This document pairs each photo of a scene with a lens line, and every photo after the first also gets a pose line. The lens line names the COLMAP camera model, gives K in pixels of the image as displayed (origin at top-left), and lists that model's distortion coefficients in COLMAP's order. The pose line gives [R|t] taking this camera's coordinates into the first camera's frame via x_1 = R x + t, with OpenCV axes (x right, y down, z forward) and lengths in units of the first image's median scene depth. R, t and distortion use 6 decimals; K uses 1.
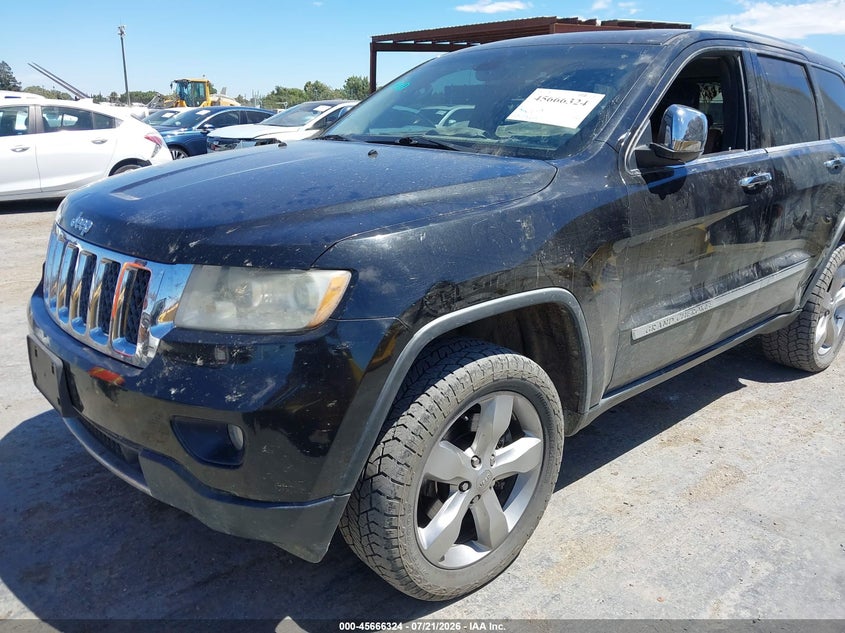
lens RADIAL K [[663.5, 0, 425.1], [0, 663.5, 315.3], [0, 0, 1]] dist [0.008537, -0.000816]
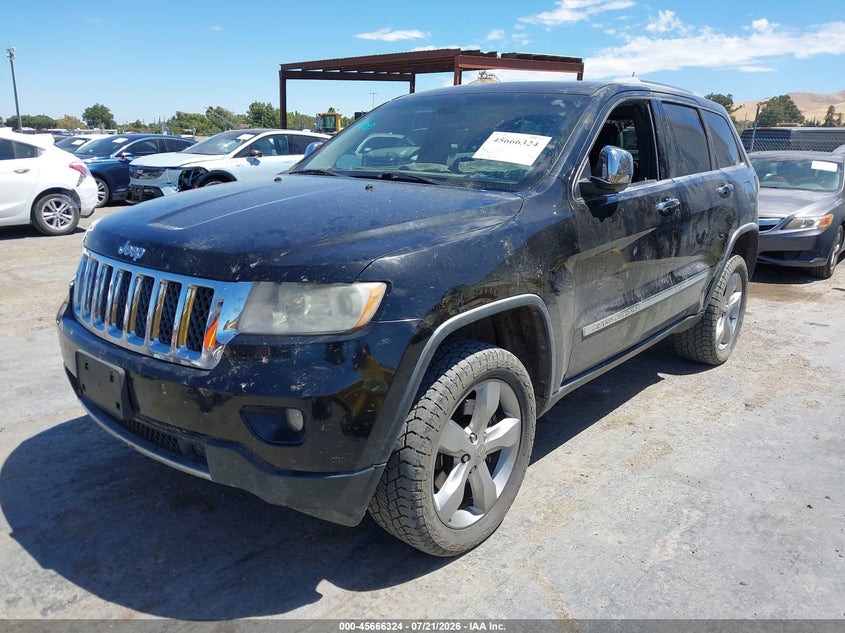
lens RADIAL K [[673.4, 0, 422.5], [0, 673.4, 316.5], [0, 0, 1]] dist [0.030378, -0.045630]
pose [[0.989595, -0.035748, 0.139366, -0.156326], [0.040683, 0.998636, -0.032722, 0.029473], [-0.138007, 0.038051, 0.989700, -0.193453]]
